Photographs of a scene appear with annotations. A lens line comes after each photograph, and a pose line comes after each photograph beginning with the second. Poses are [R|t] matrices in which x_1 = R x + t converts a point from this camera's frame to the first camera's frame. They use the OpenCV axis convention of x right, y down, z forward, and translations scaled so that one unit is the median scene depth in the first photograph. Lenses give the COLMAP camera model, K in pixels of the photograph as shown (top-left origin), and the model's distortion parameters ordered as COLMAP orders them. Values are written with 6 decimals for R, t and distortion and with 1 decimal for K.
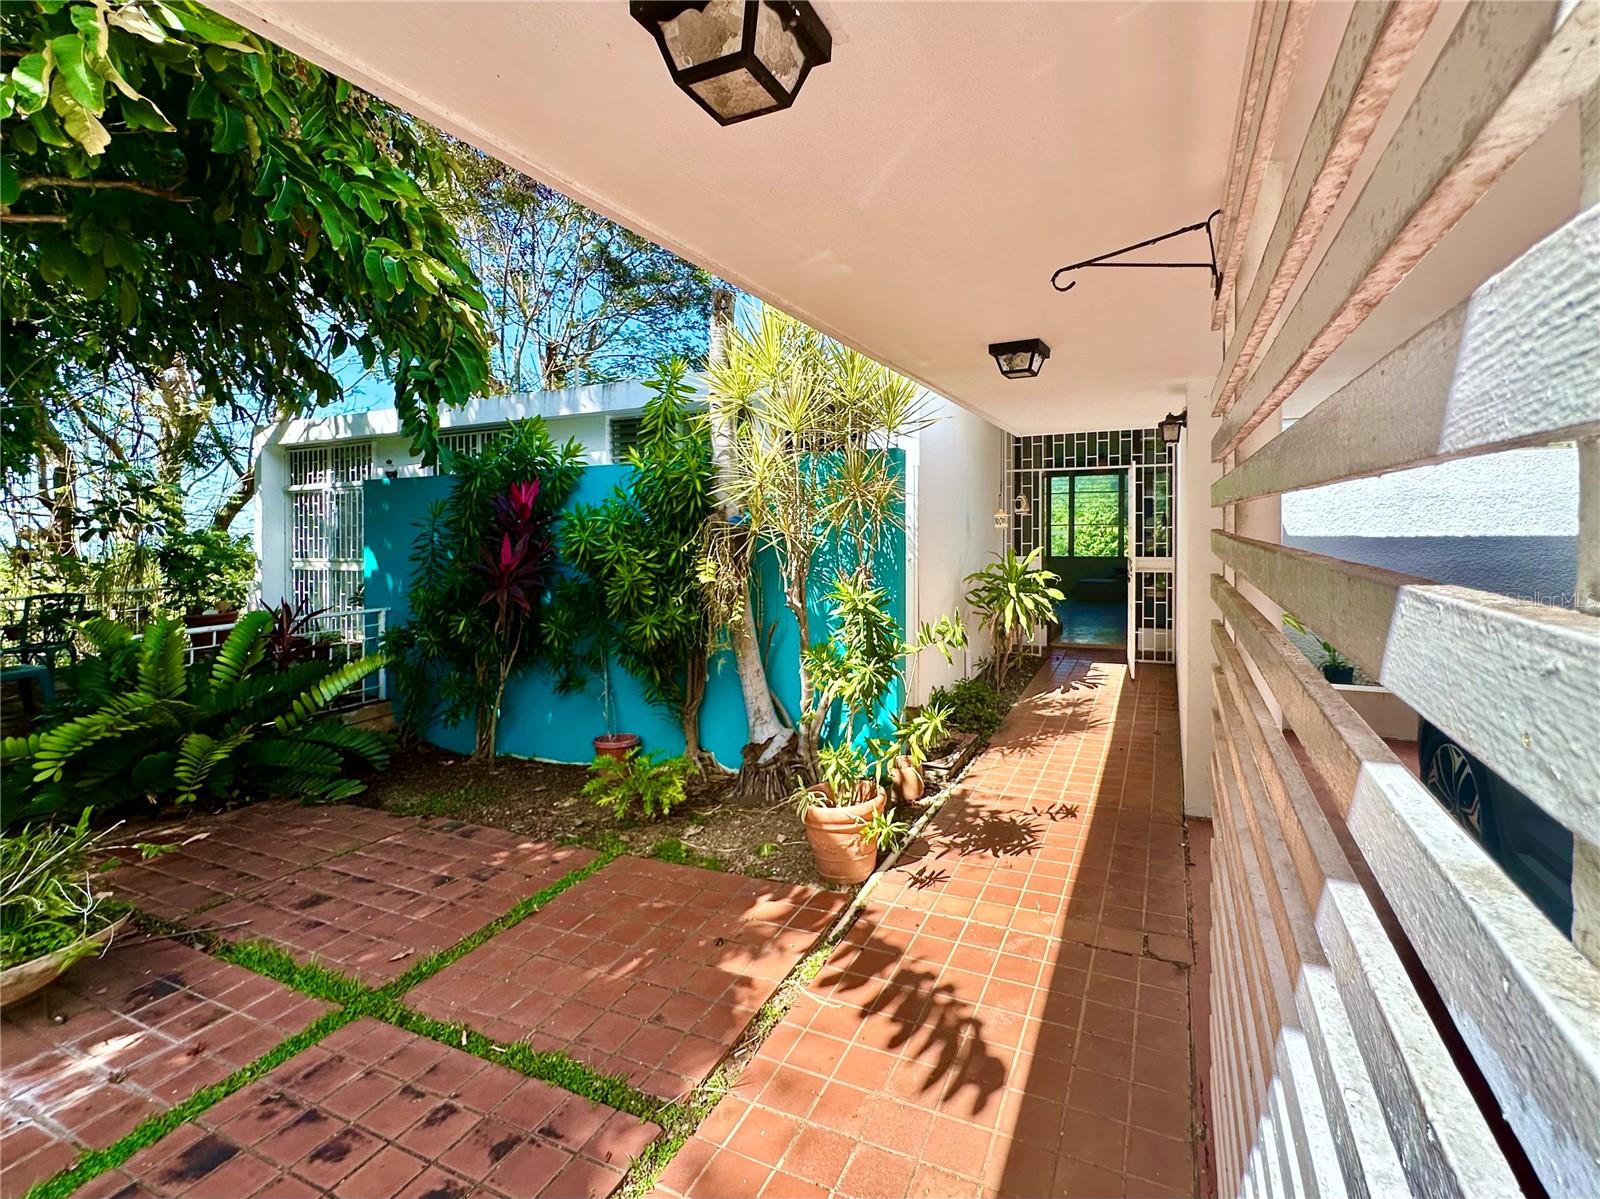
lens RADIAL K [[642.5, 0, 900.0], [0, 642.5, 596.1], [0, 0, 1]] dist [0.000606, -0.000050]
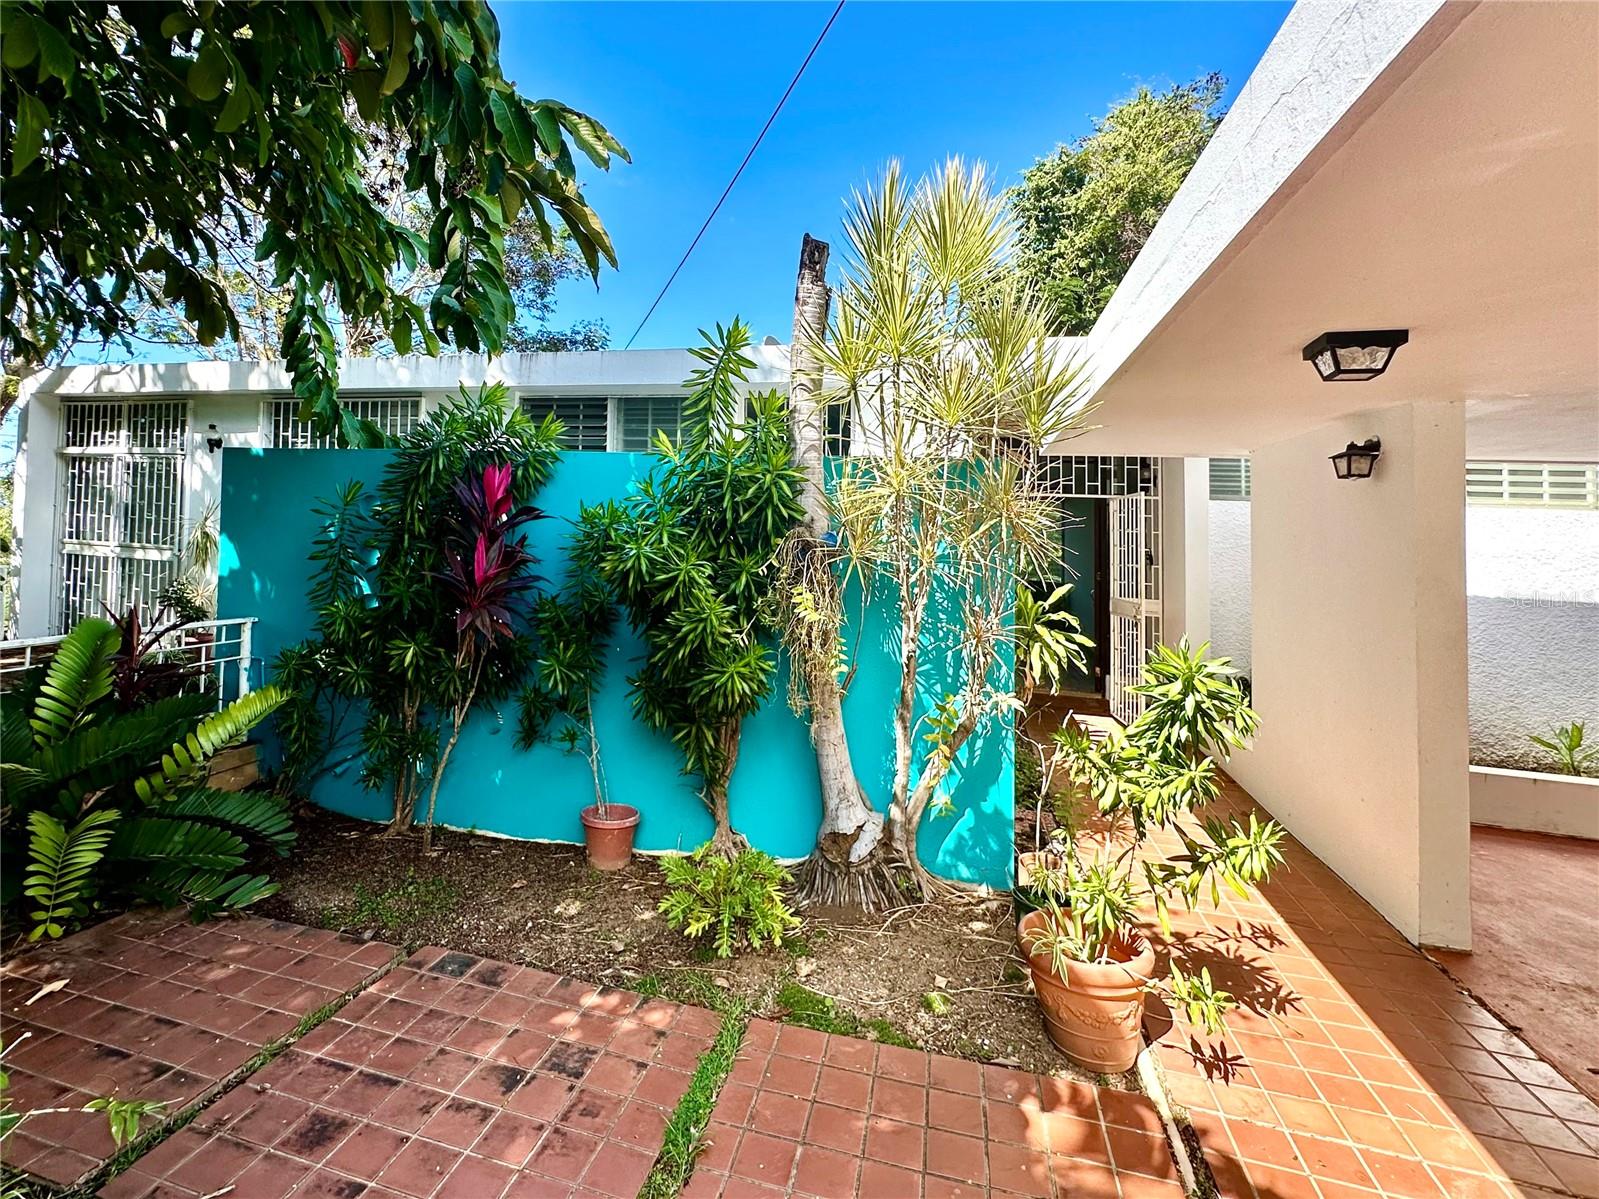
lens RADIAL K [[681.9, 0, 799.5], [0, 681.9, 599.5], [0, 0, 1]] dist [0.000065, 0.000109]
pose [[0.992625, 0.052128, 0.109443, -0.347723], [-0.049677, 0.998452, -0.025004, -0.021308], [-0.110578, 0.019383, 0.993678, 0.186517]]
